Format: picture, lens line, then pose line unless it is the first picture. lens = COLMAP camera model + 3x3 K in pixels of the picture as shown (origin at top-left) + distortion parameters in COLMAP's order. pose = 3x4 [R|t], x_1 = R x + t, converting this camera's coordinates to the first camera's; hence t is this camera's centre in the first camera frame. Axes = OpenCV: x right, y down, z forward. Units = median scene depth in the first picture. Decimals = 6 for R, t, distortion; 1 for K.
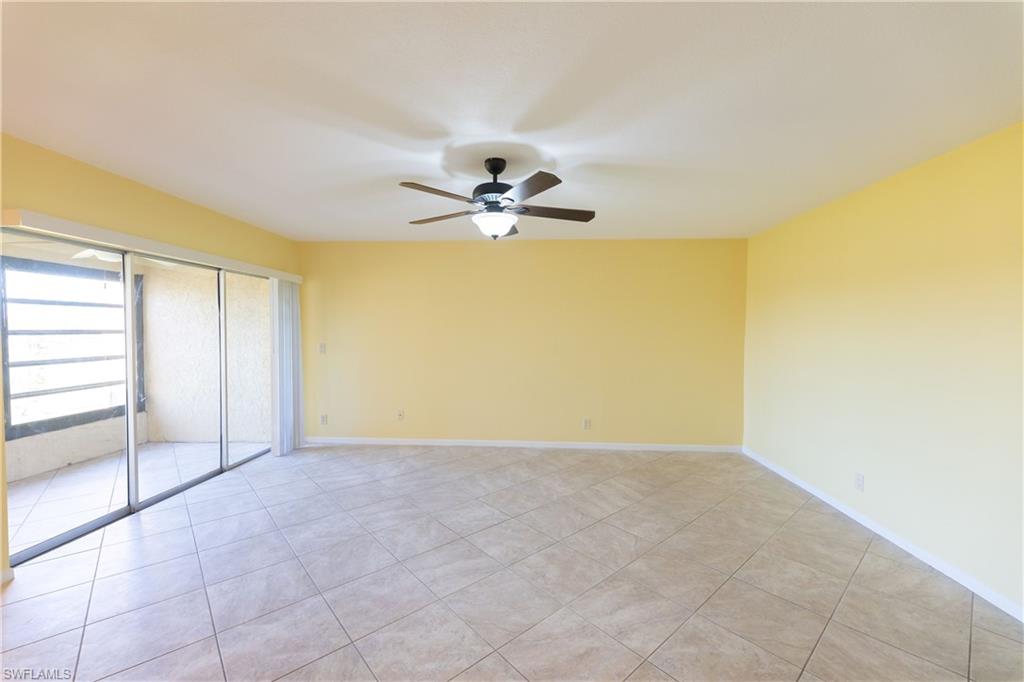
lens RADIAL K [[417.8, 0, 512.0], [0, 417.8, 341.0], [0, 0, 1]] dist [0.002116, 0.000202]
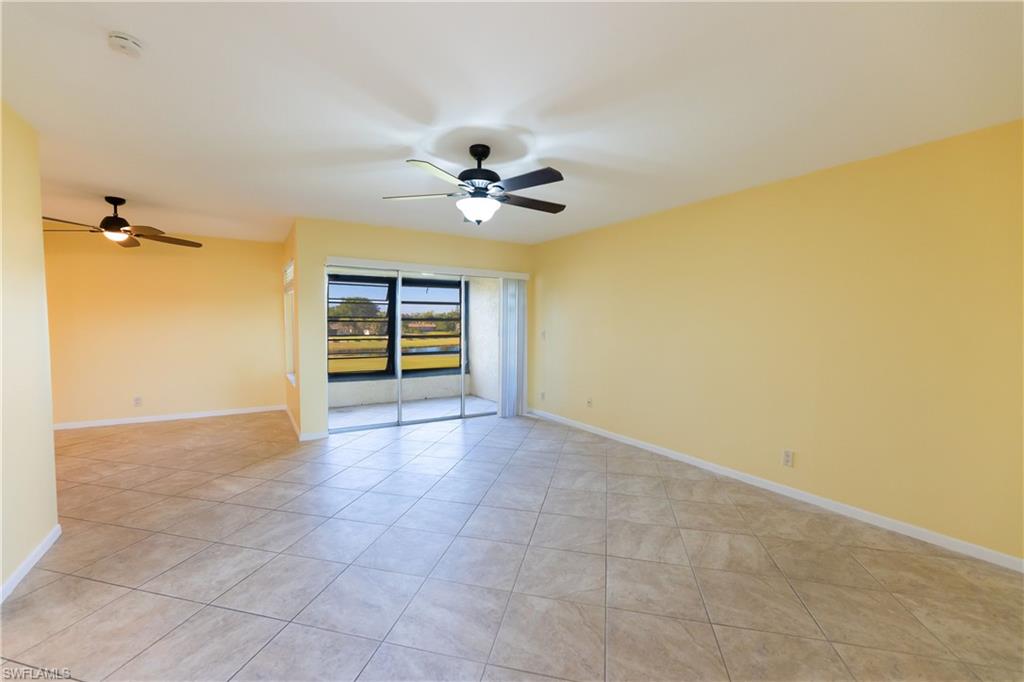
lens RADIAL K [[424.6, 0, 496.6], [0, 424.6, 342.5], [0, 0, 1]] dist [0.000430, 0.000032]
pose [[0.563728, 0.040266, -0.824978, 0.704995], [-0.029020, 0.999160, 0.028937, 0.014476], [0.825450, 0.007629, 0.564423, 0.366013]]
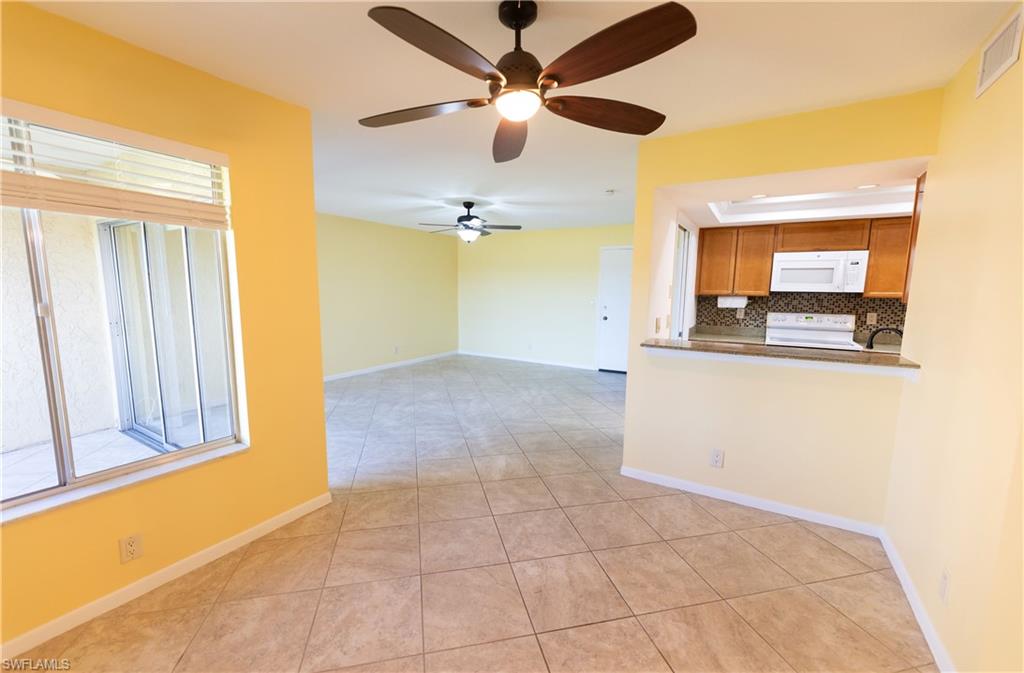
lens RADIAL K [[407.3, 0, 498.4], [0, 407.3, 339.8], [0, 0, 1]] dist [0.001108, 0.000052]
pose [[0.485769, -0.113663, 0.866666, -1.400409], [0.023609, 0.992854, 0.116980, -0.010914], [-0.873768, -0.036364, 0.484981, -0.069662]]
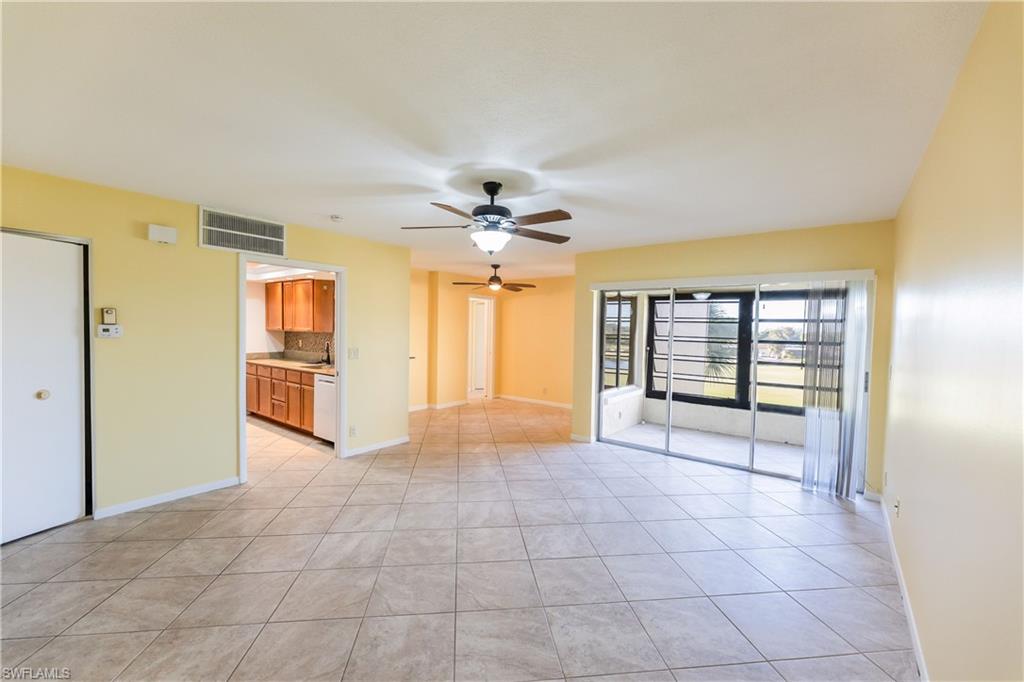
lens RADIAL K [[417.8, 0, 512.0], [0, 417.8, 341.0], [0, 0, 1]] dist [0.002116, 0.000202]
pose [[-0.562833, 0.008790, -0.826524, 0.703763], [-0.048373, 0.997879, 0.043552, -0.055893], [0.825154, 0.064494, -0.561215, 1.383979]]
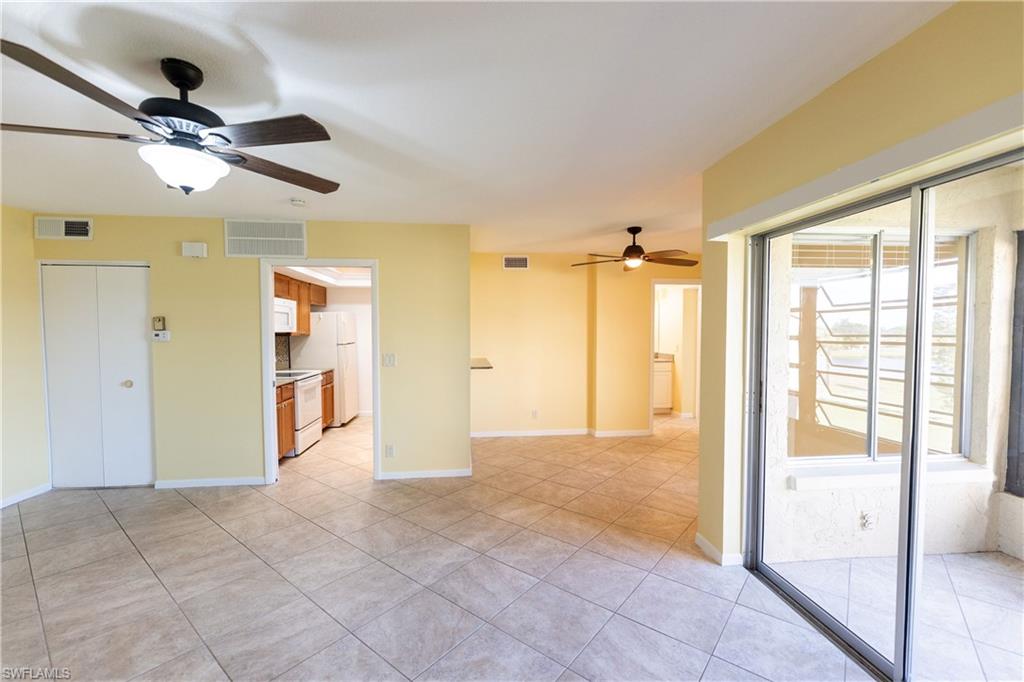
lens RADIAL K [[428.5, 0, 514.9], [0, 428.5, 345.8], [0, 0, 1]] dist [0.001228, 0.000274]
pose [[-0.984695, 0.003763, -0.174246, -0.341433], [-0.008264, 0.997634, 0.068247, -0.054015], [0.174090, 0.068643, -0.982334, 1.426159]]
